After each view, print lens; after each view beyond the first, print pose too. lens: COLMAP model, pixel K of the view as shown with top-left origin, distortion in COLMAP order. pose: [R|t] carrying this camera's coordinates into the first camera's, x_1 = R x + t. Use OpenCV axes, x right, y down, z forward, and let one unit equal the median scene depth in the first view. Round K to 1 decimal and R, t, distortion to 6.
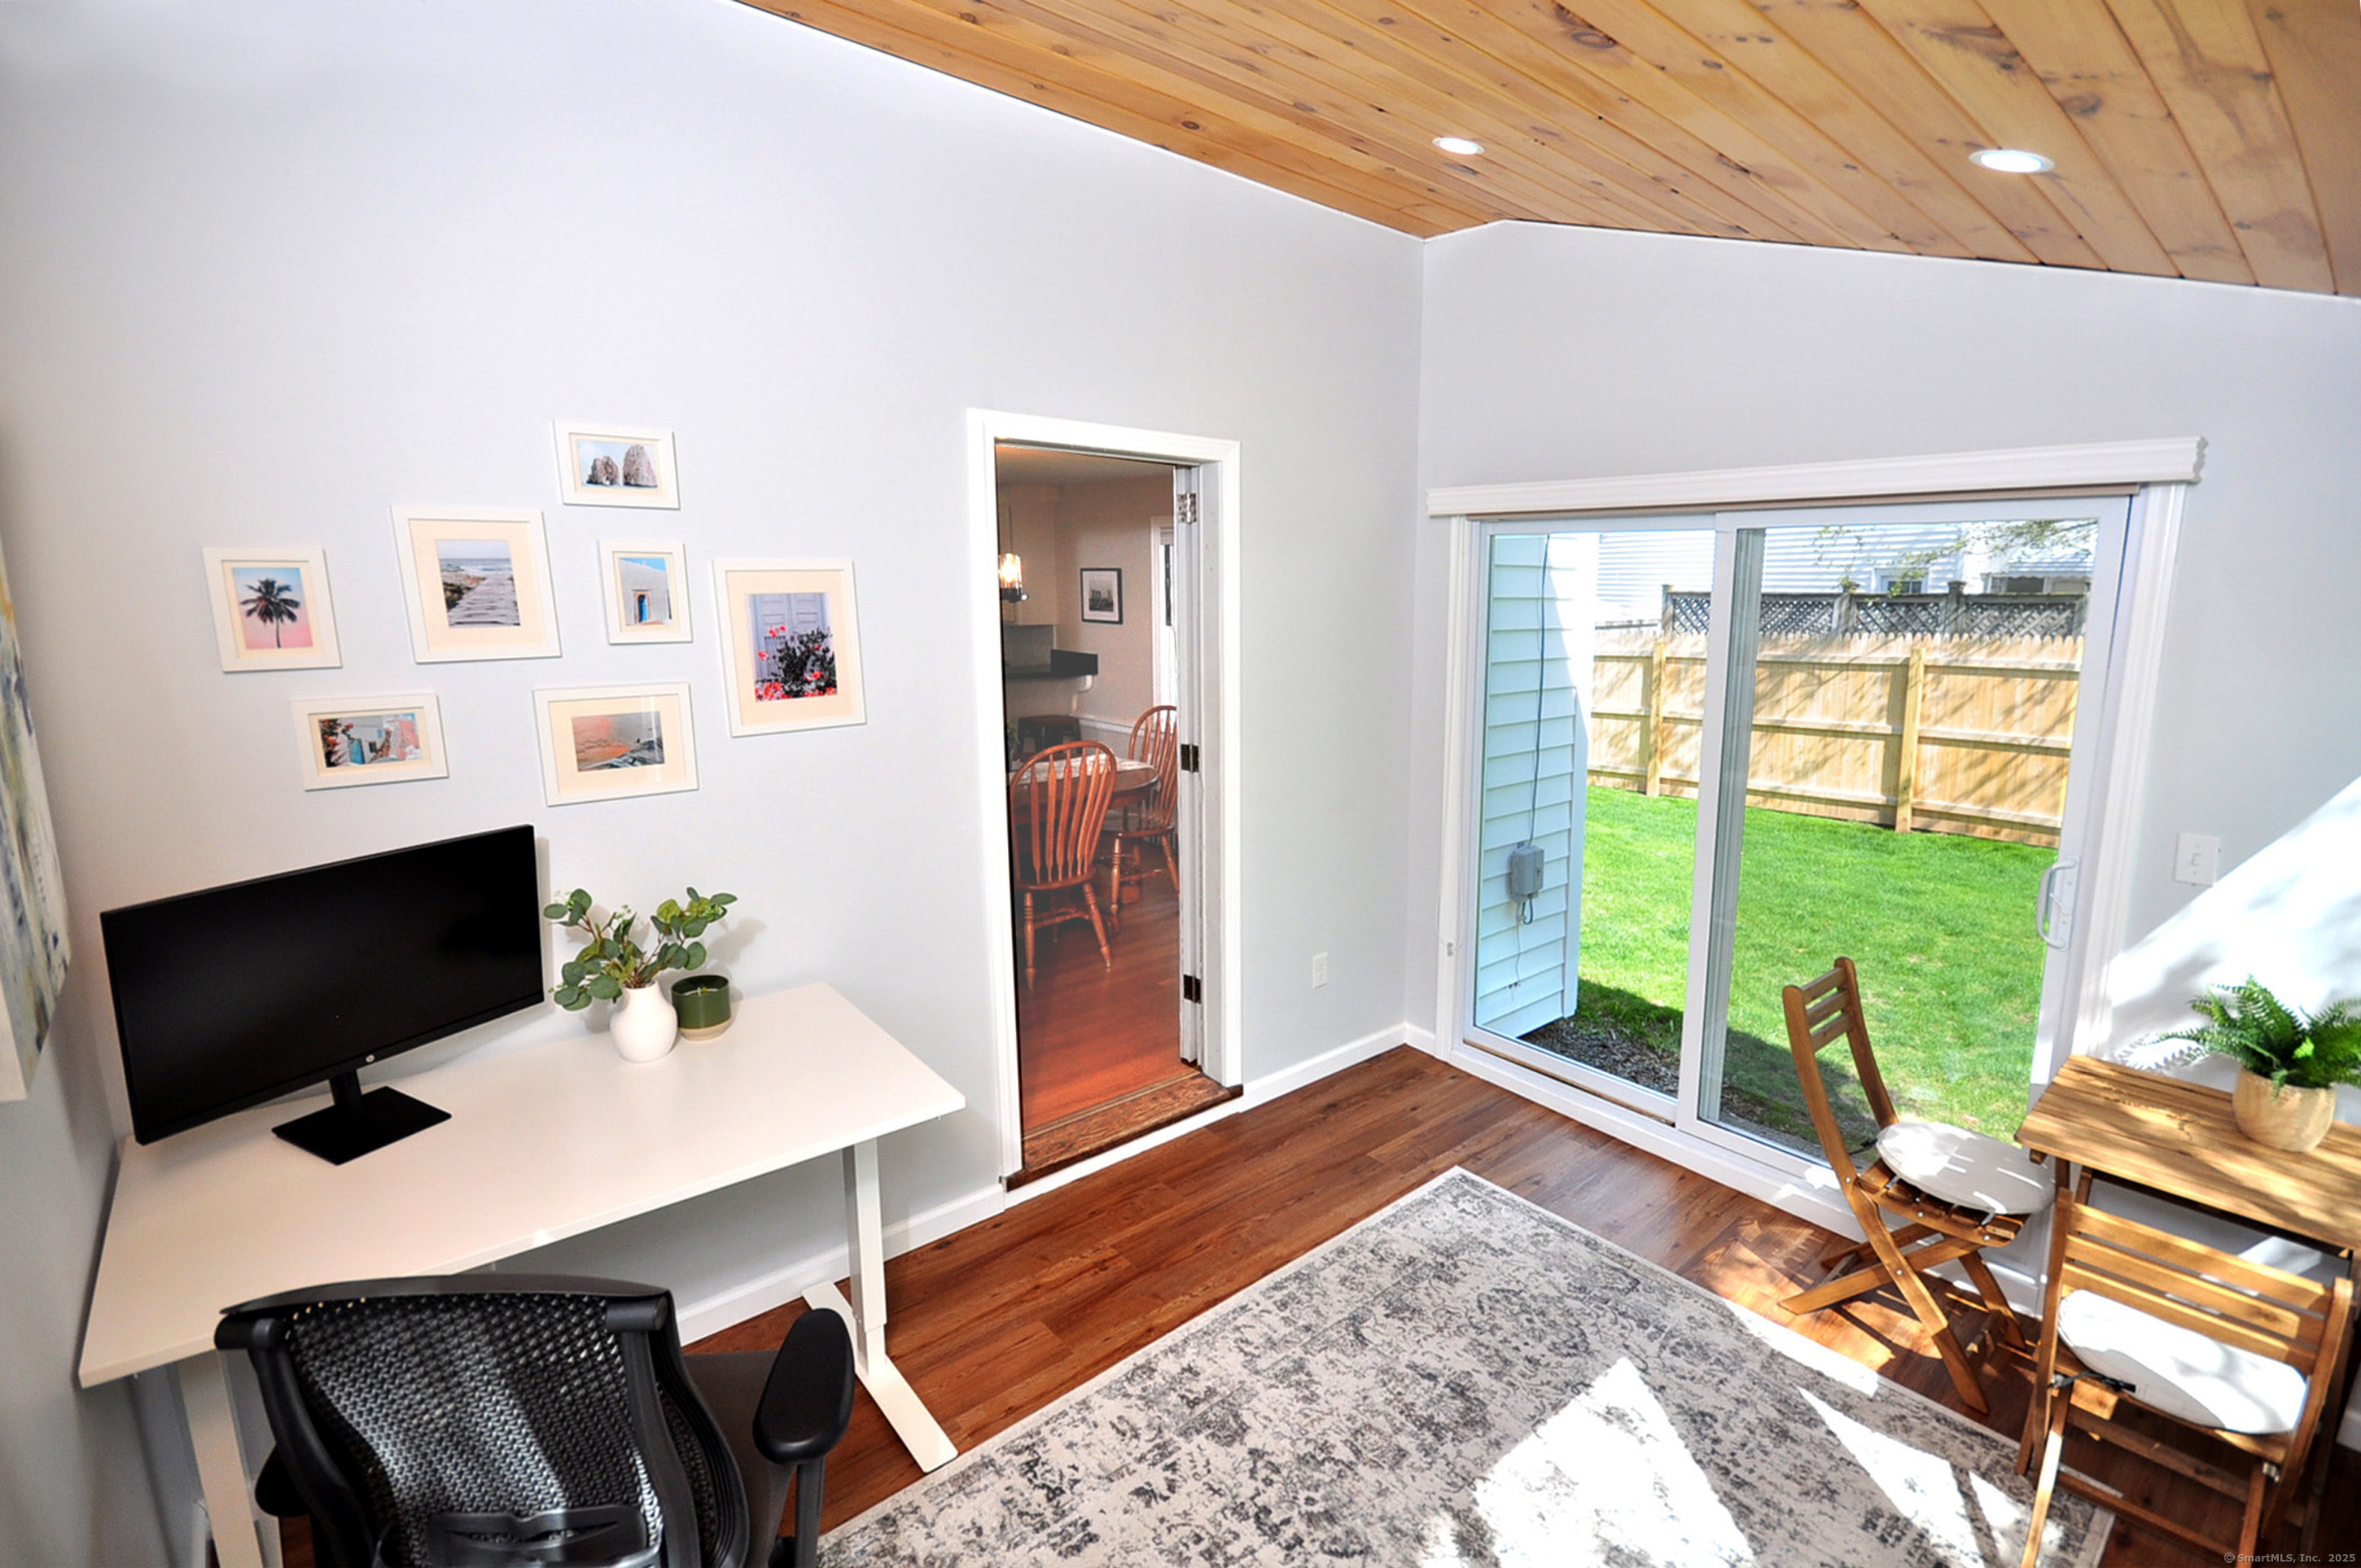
lens RADIAL K [[1067.5, 0, 1175.3], [0, 1067.5, 795.5], [0, 0, 1]] dist [0.000860, -0.000150]
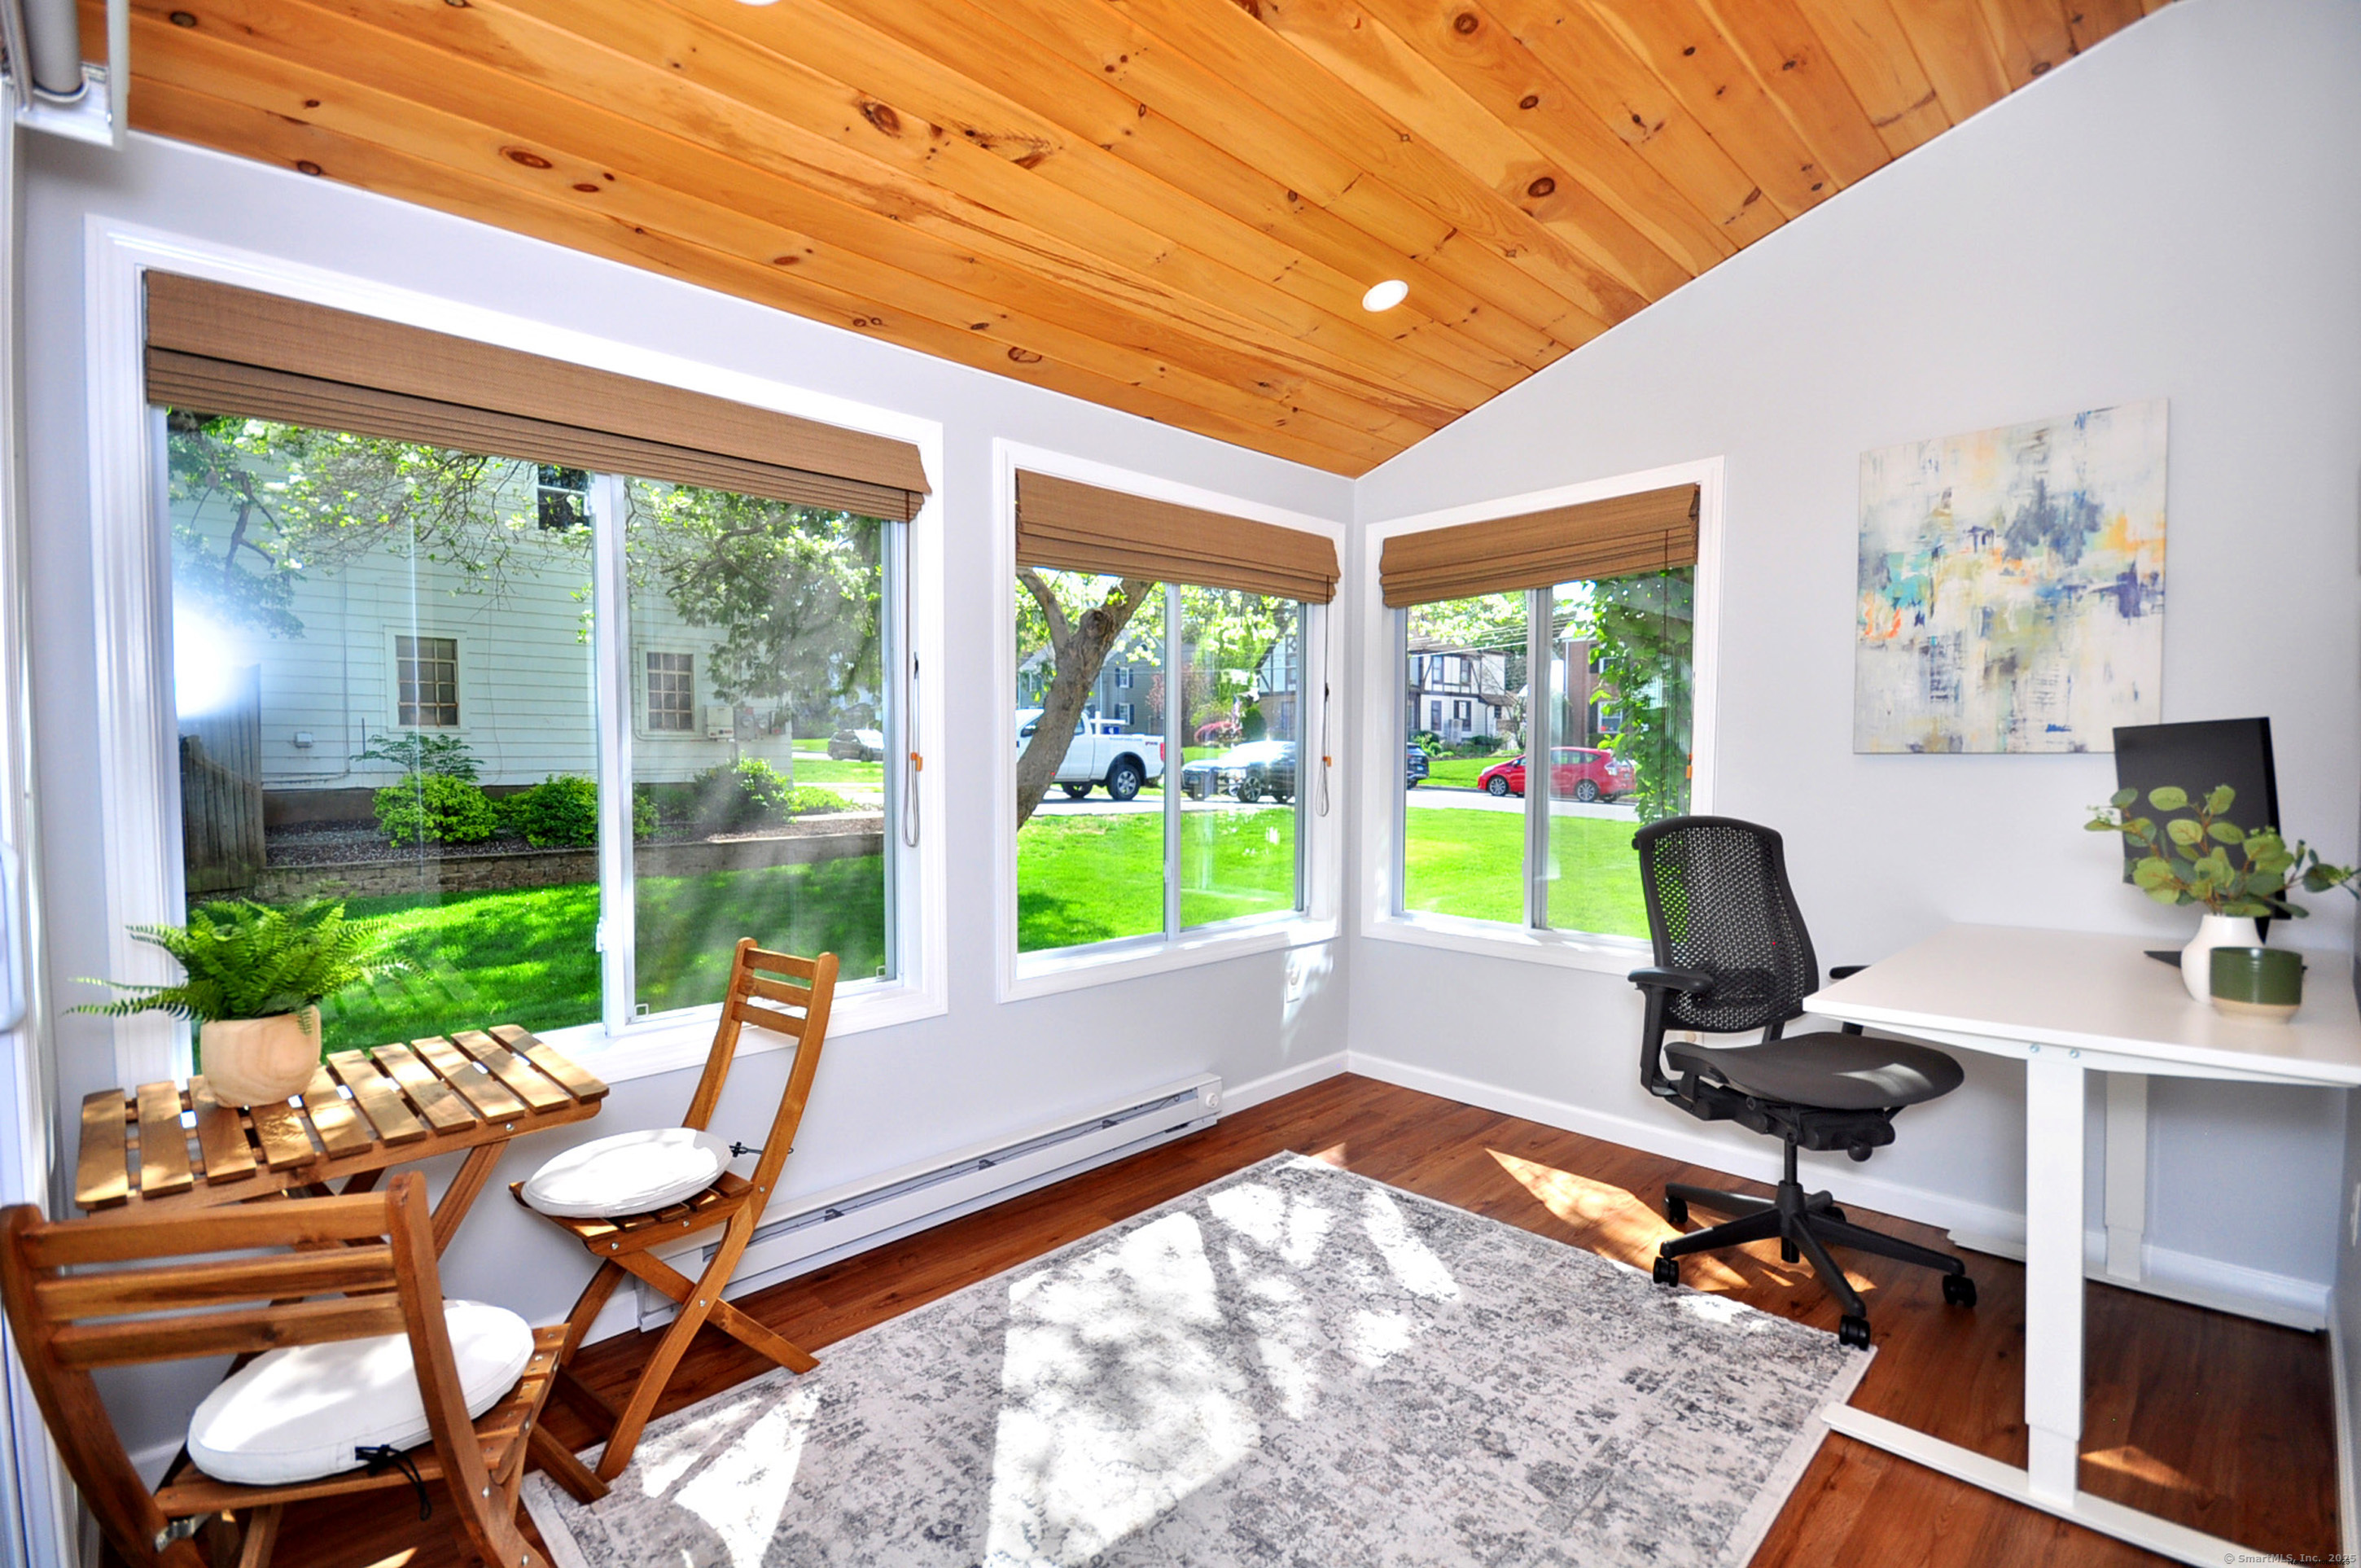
lens RADIAL K [[1067.5, 0, 1175.3], [0, 1067.5, 795.5], [0, 0, 1]] dist [0.000860, -0.000150]
pose [[-0.997700, 0.001220, -0.067777, 0.384796], [-0.014183, 0.973954, 0.226303, -0.093104], [0.066288, 0.226744, -0.971696, 1.628952]]
